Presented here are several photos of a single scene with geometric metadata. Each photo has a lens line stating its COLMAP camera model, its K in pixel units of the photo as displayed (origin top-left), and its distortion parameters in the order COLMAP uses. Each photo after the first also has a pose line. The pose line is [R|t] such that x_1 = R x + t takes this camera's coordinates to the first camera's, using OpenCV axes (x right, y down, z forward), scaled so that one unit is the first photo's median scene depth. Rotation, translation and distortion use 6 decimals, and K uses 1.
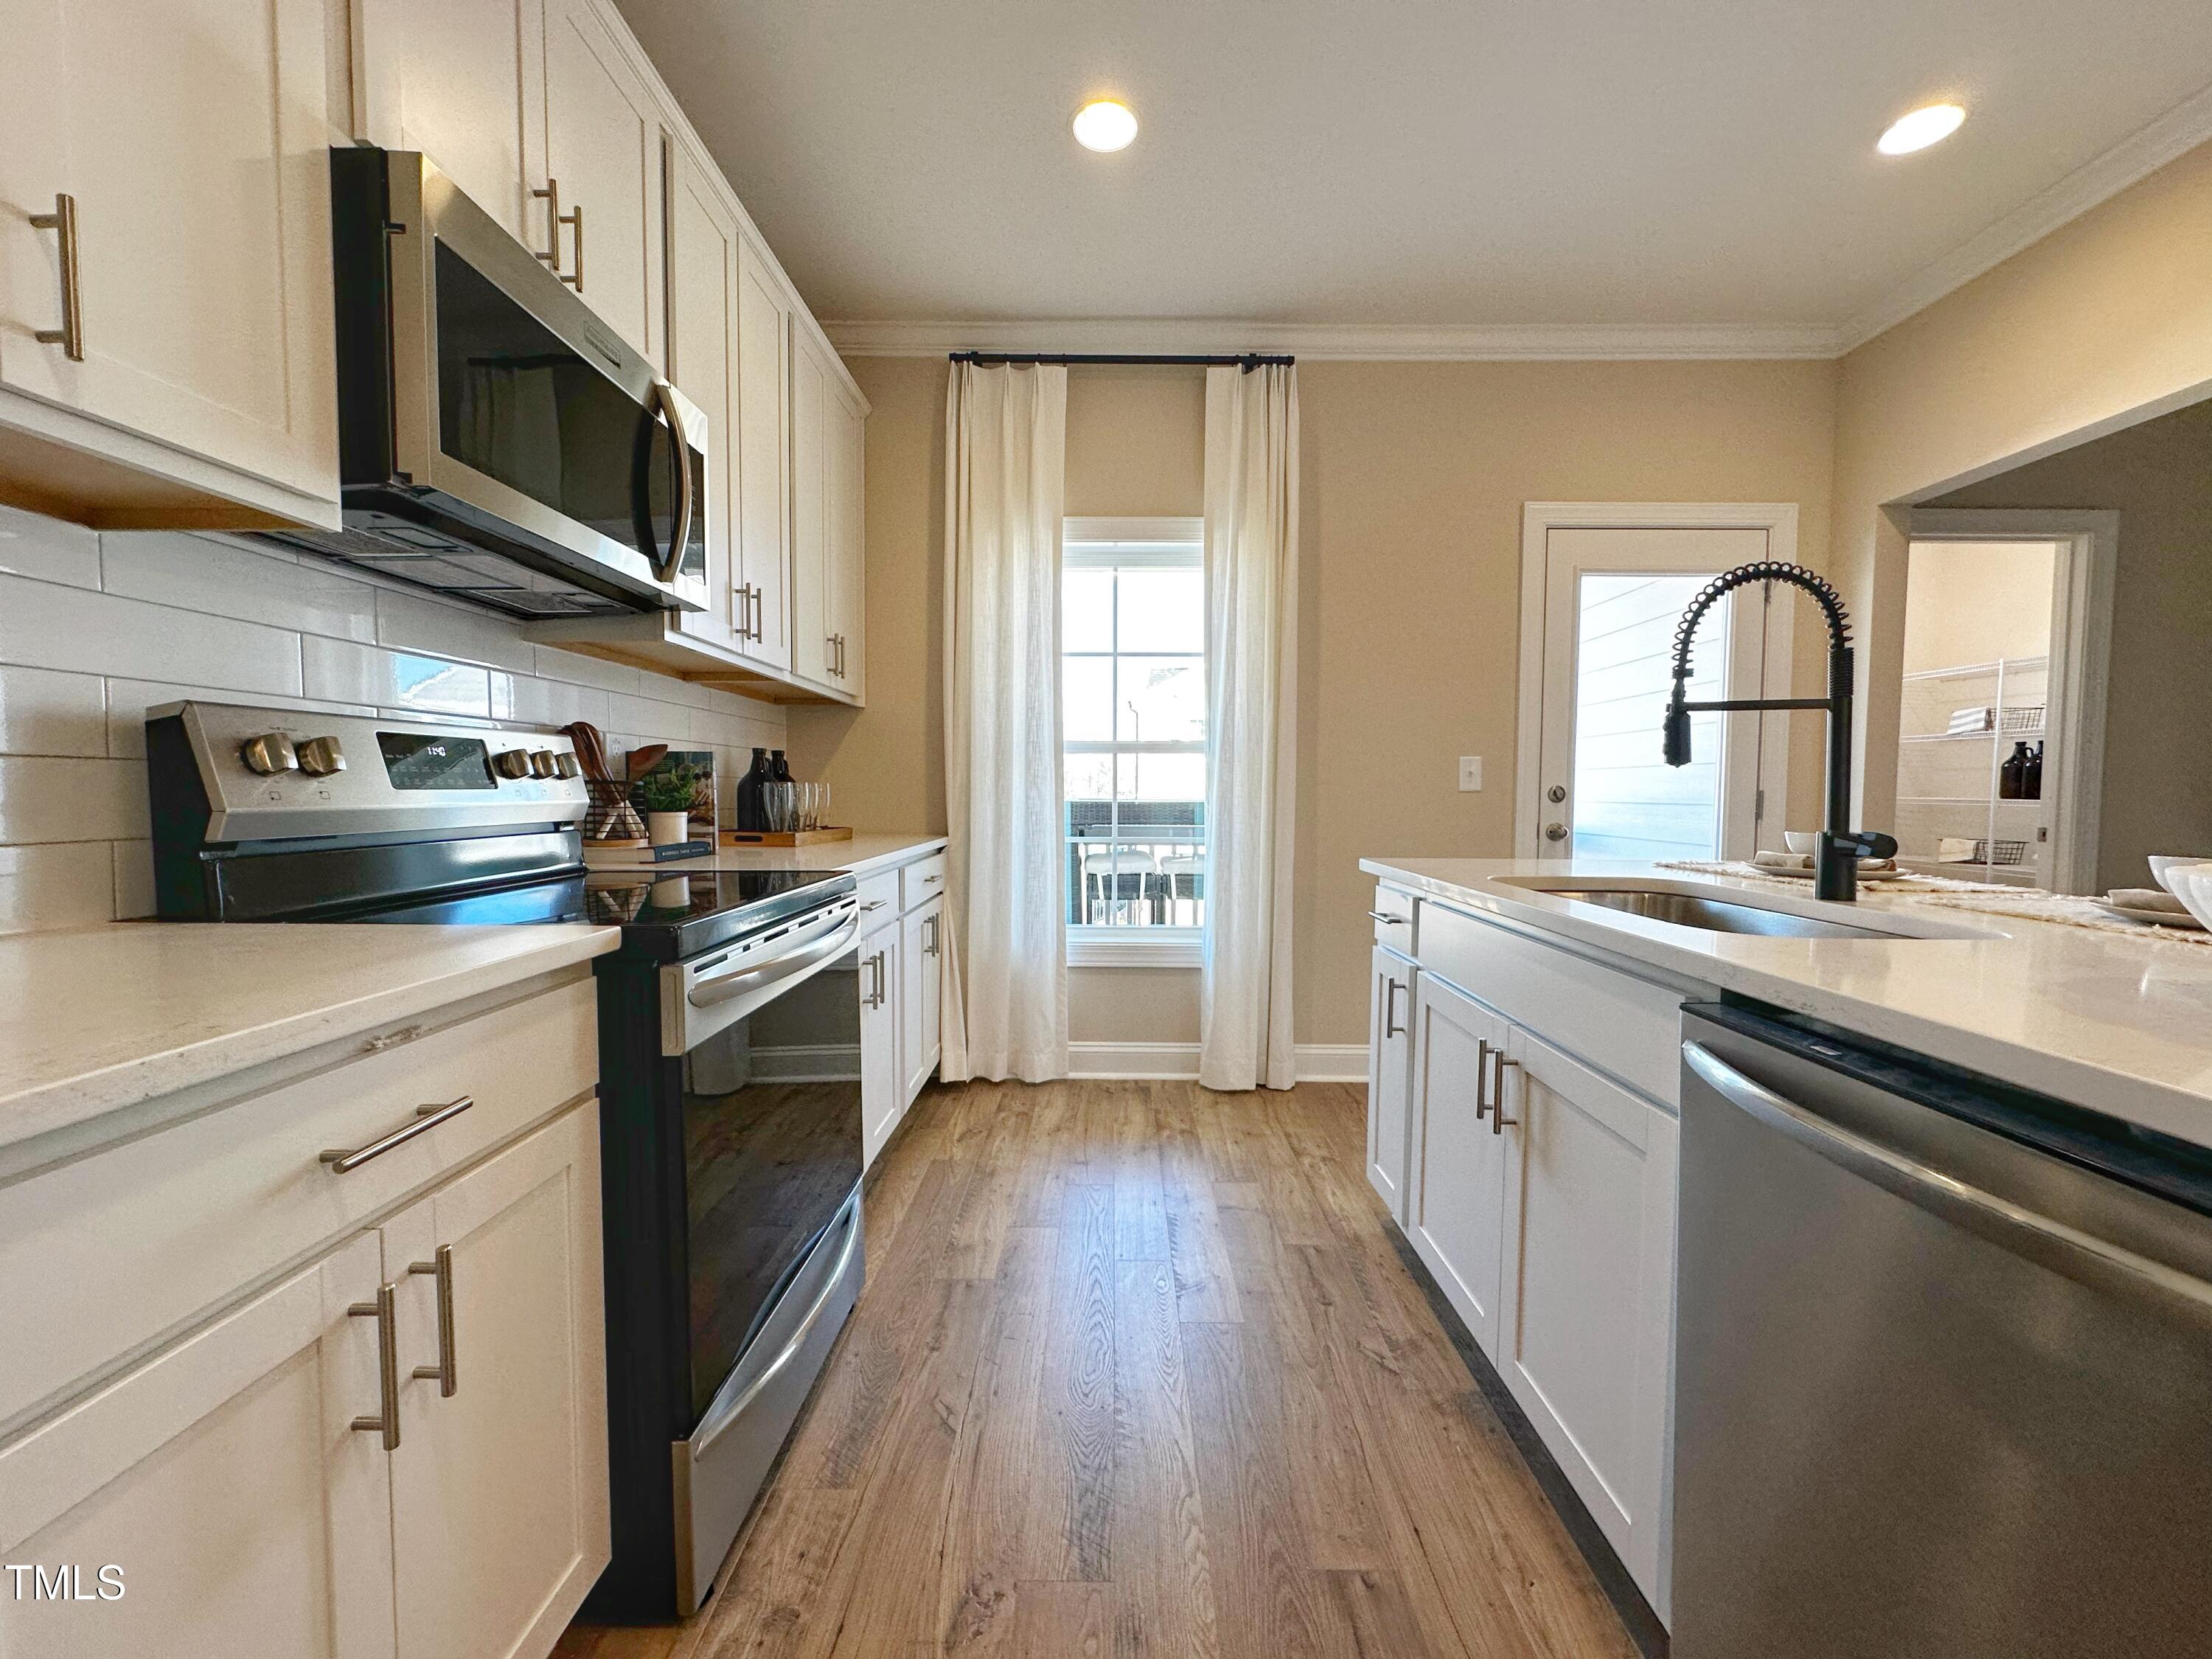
lens RADIAL K [[880.1, 0, 1106.0], [0, 880.1, 829.5], [0, 0, 1]] dist [-0.000744, -0.000234]
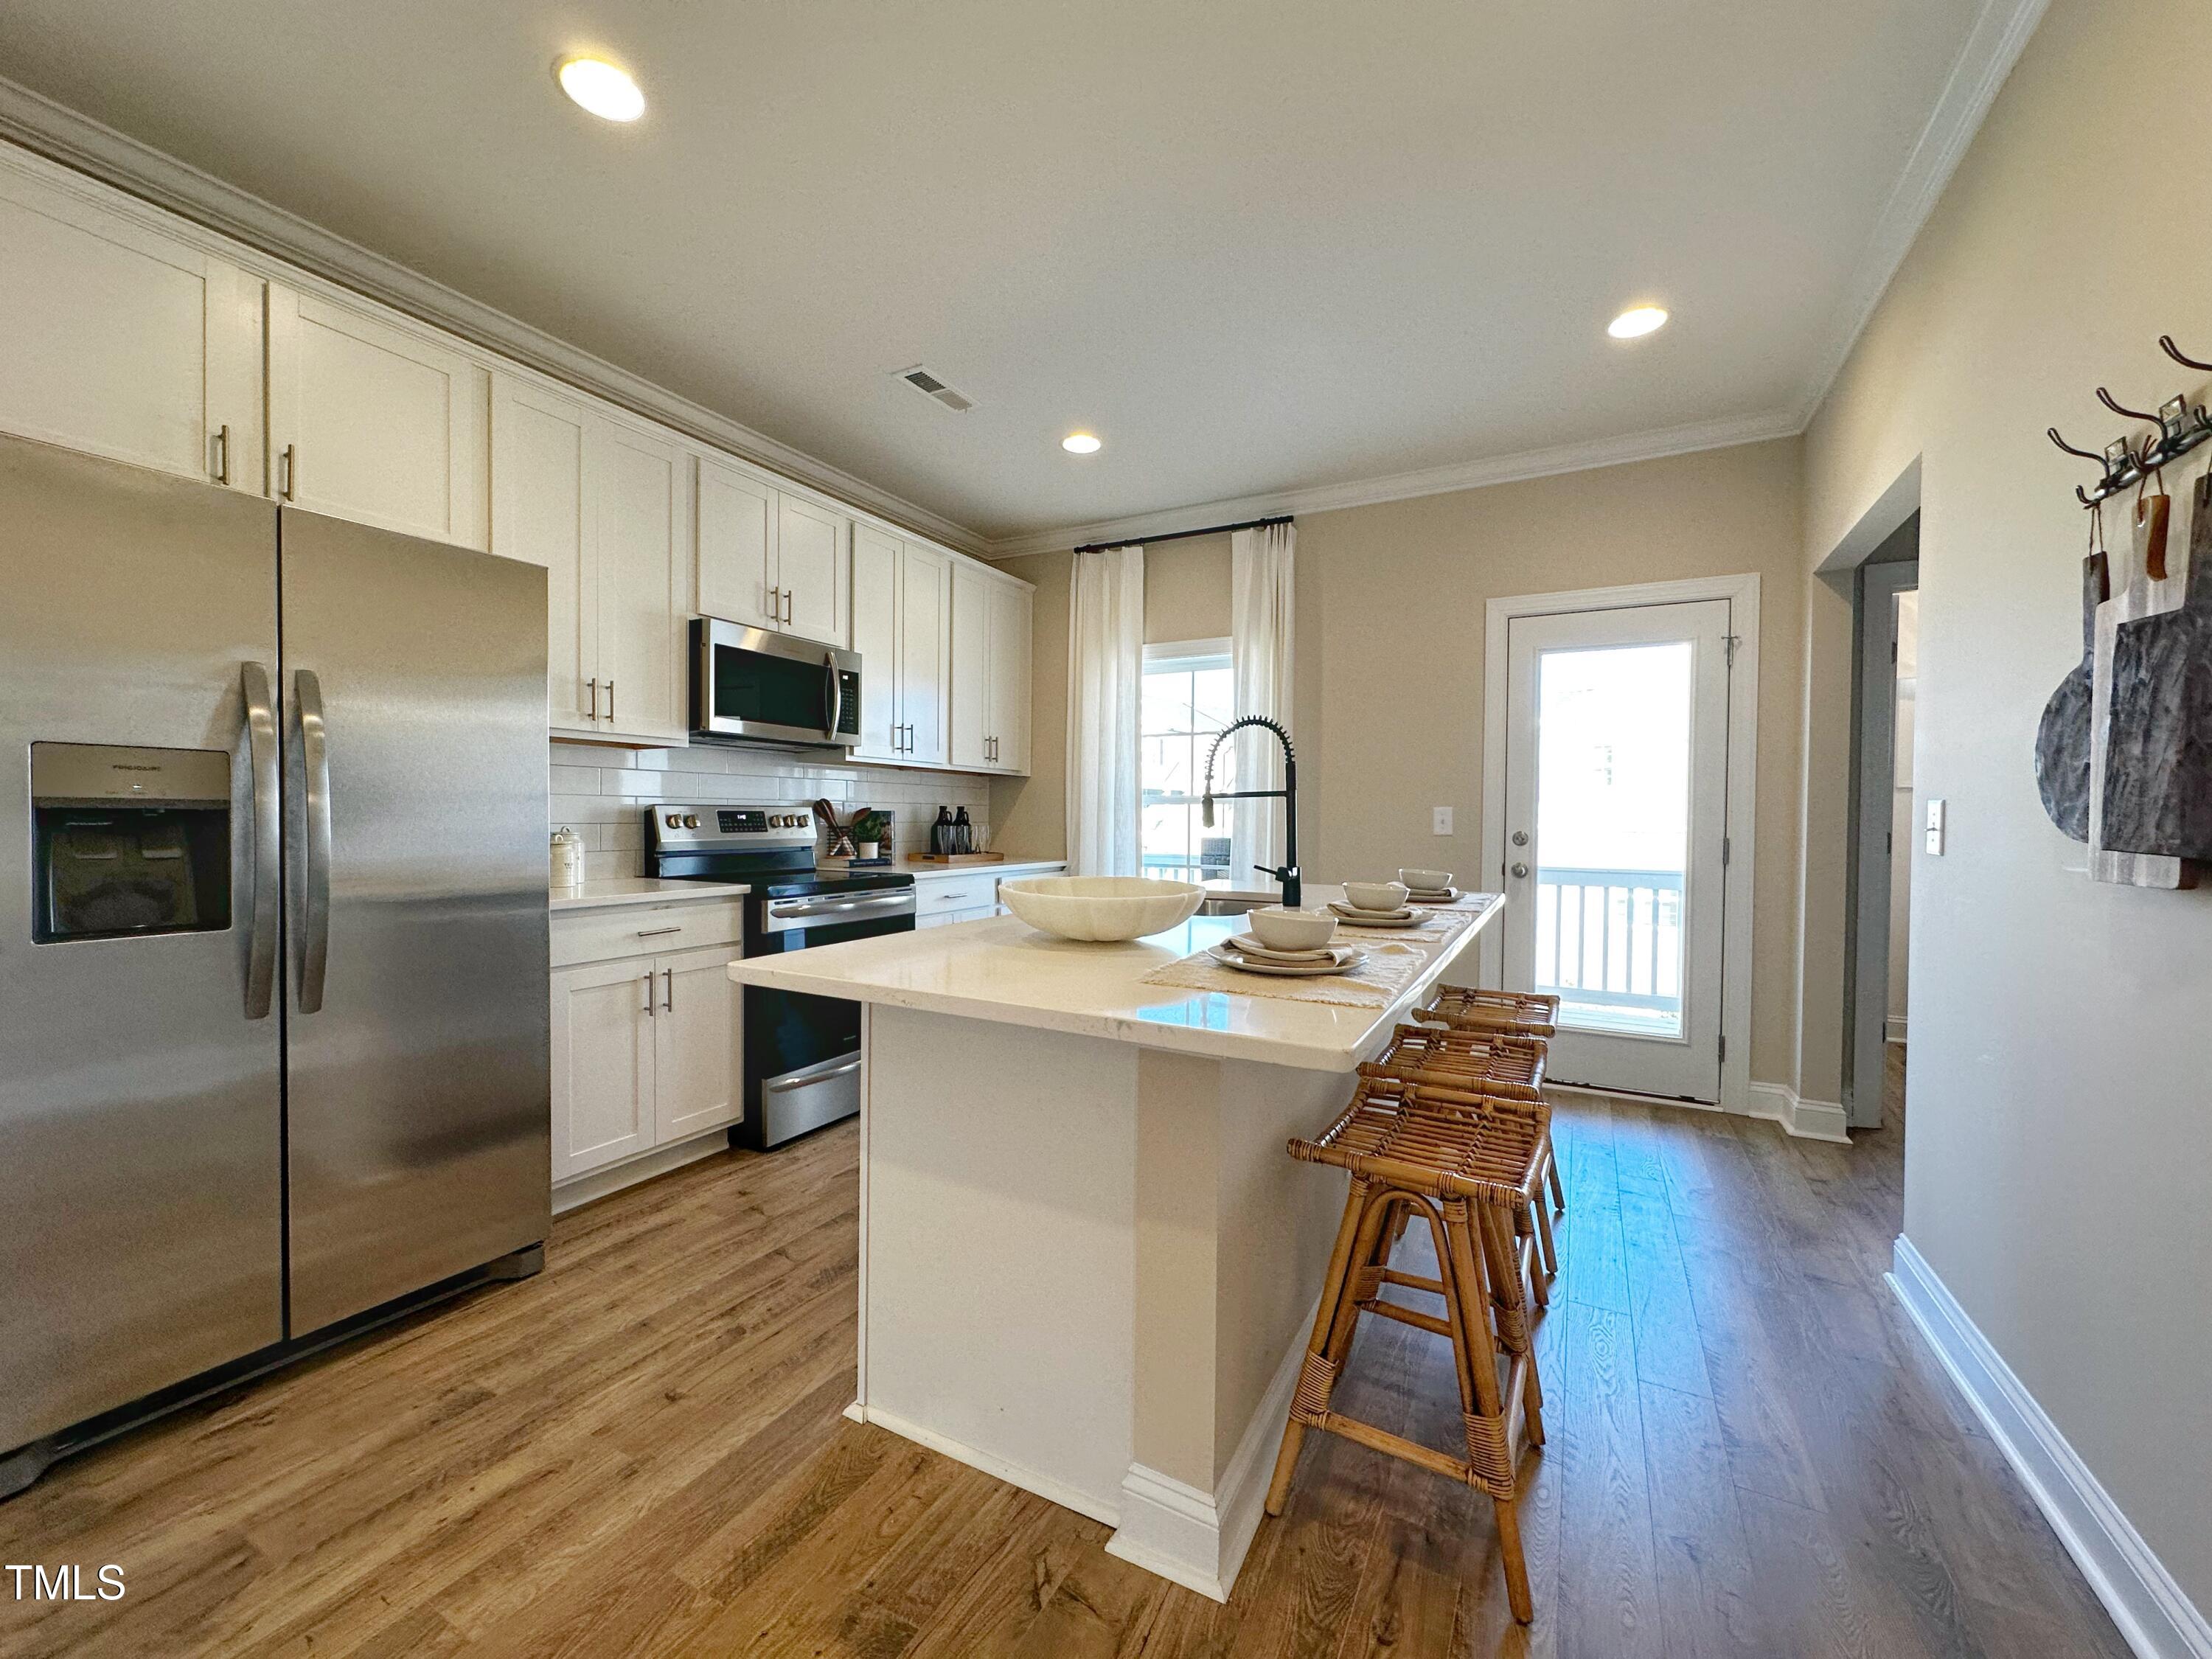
lens RADIAL K [[880.1, 0, 1106.0], [0, 880.1, 829.5], [0, 0, 1]] dist [-0.000744, -0.000234]
pose [[0.884128, 0.010164, -0.467135, 0.768193], [-0.025643, 0.999312, -0.026790, -0.008554], [0.466541, 0.035664, 0.883780, -0.414899]]
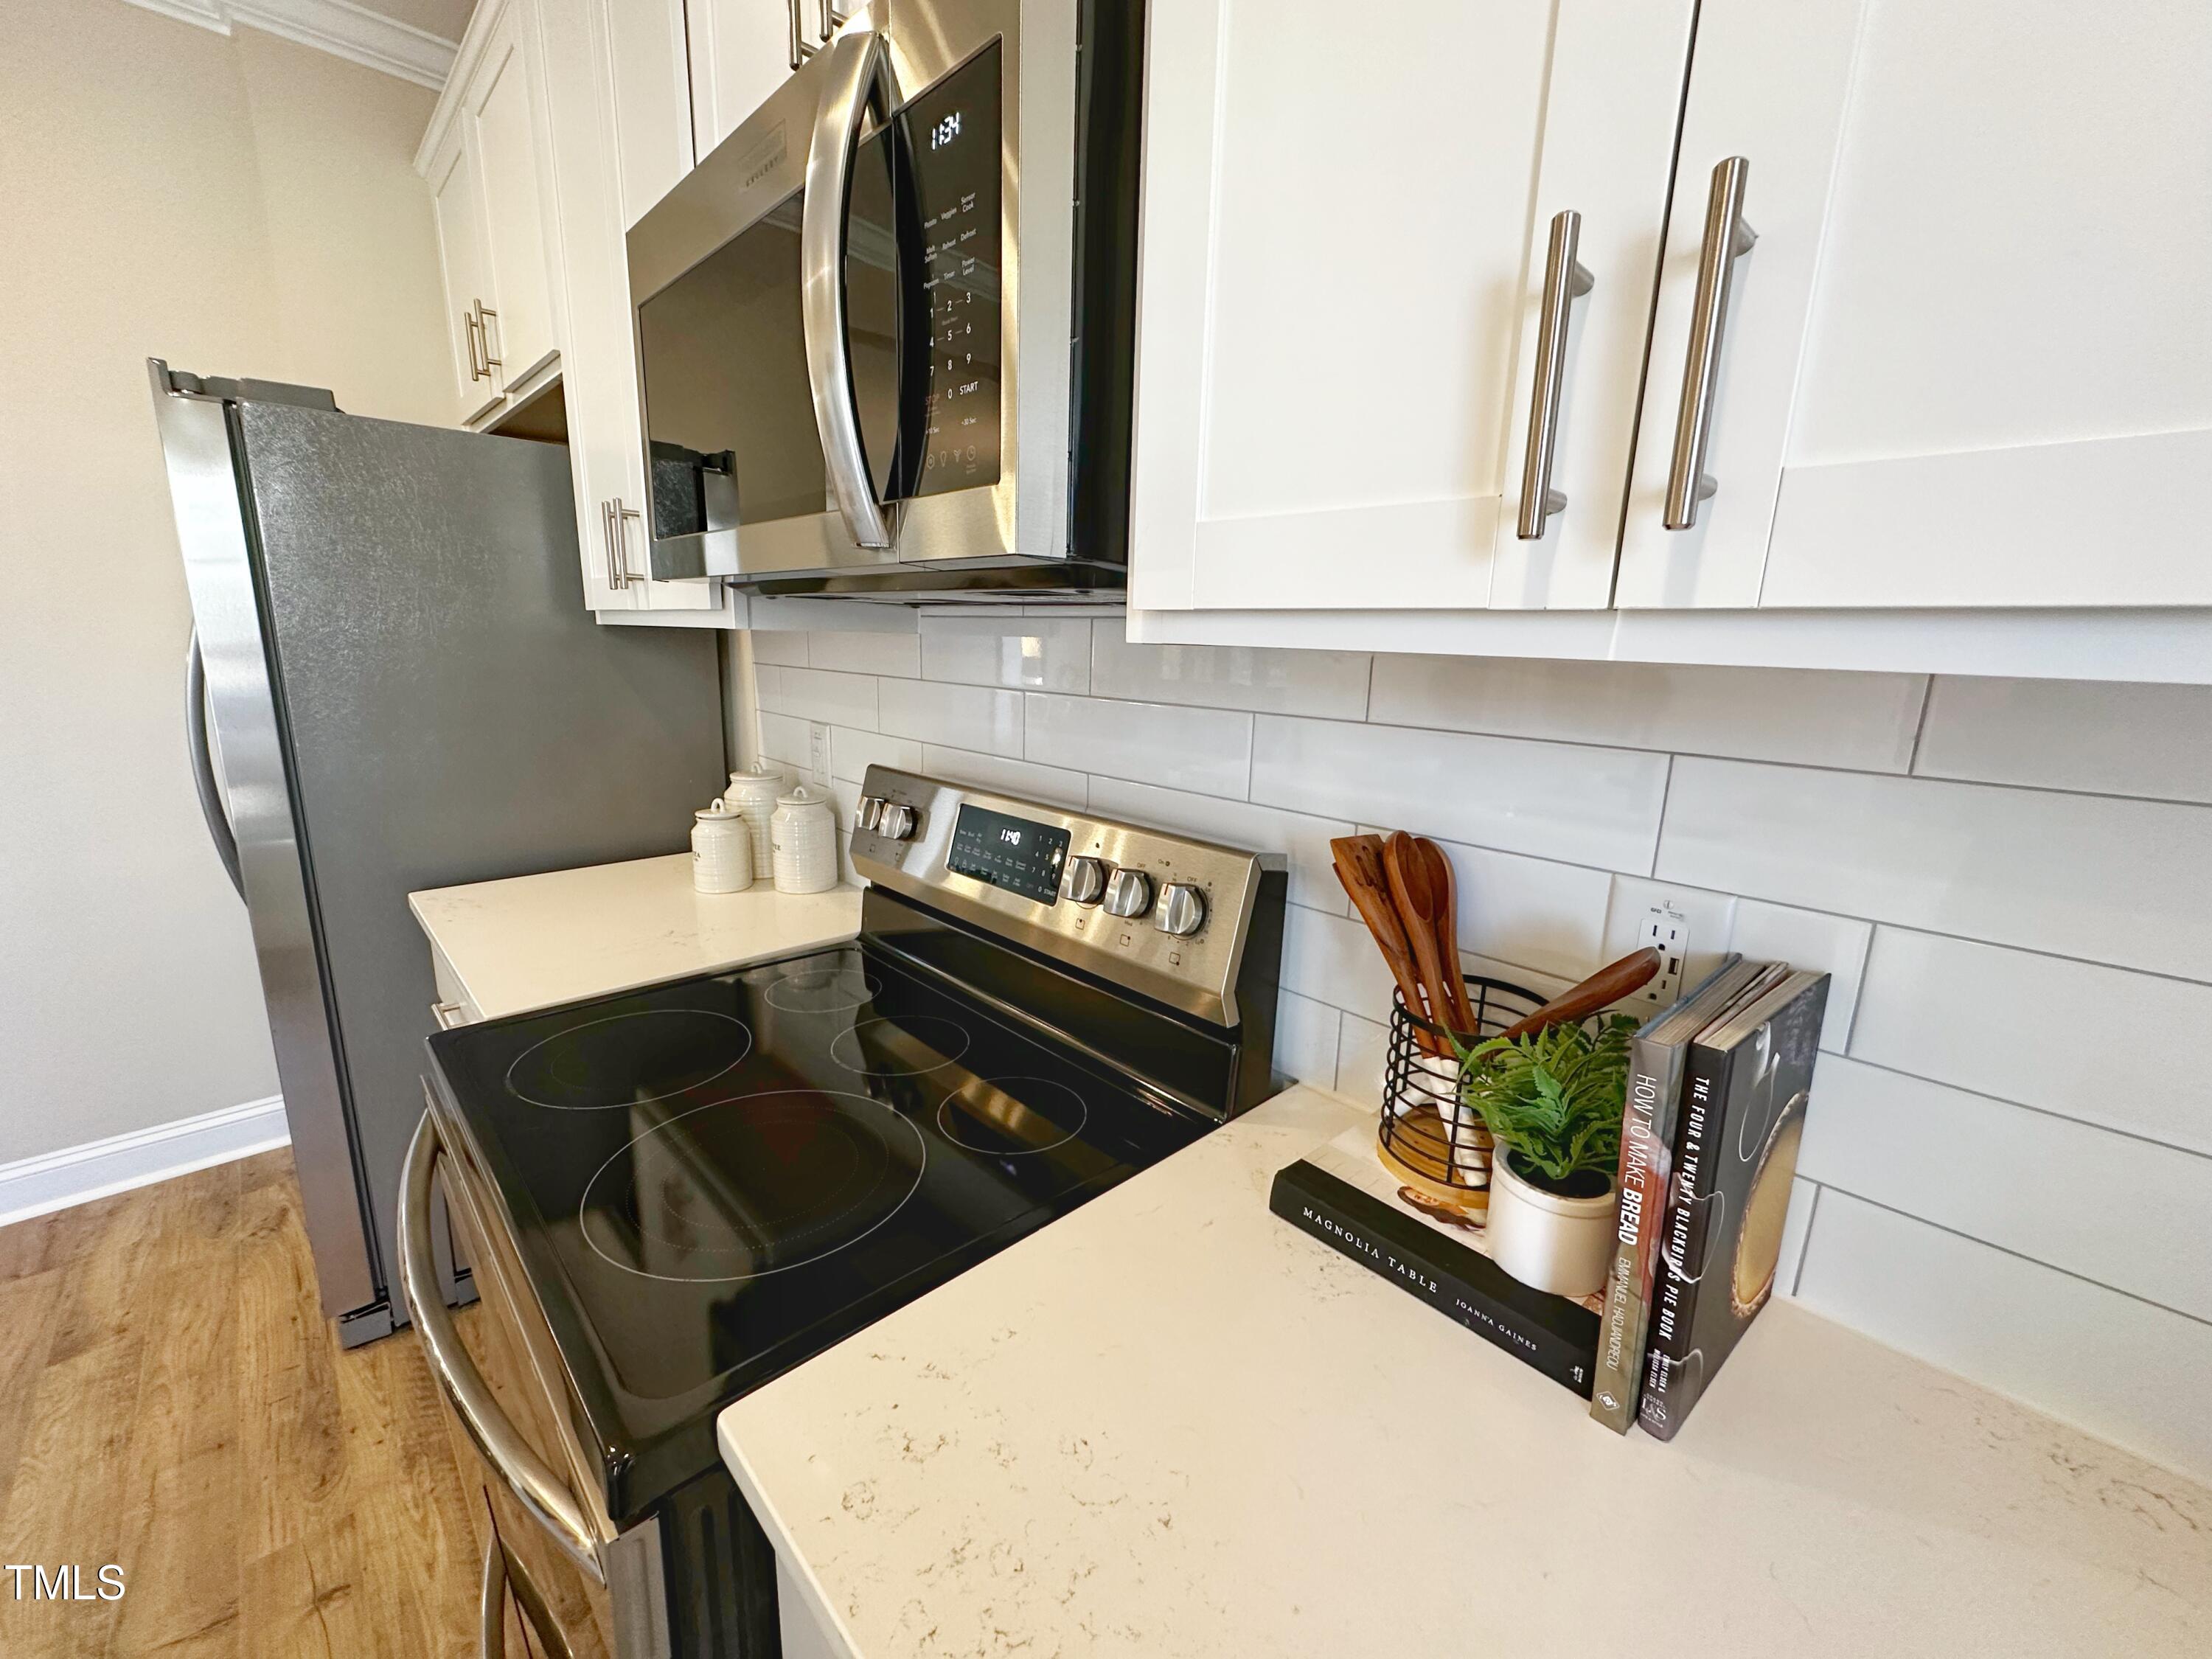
lens RADIAL K [[880.1, 0, 1106.0], [0, 880.1, 829.5], [0, 0, 1]] dist [-0.000744, -0.000234]
pose [[-0.716418, 0.131108, -0.685241, -0.179008], [-0.055216, 0.968448, 0.243022, -0.173318], [0.695483, 0.211941, -0.686575, 0.959558]]
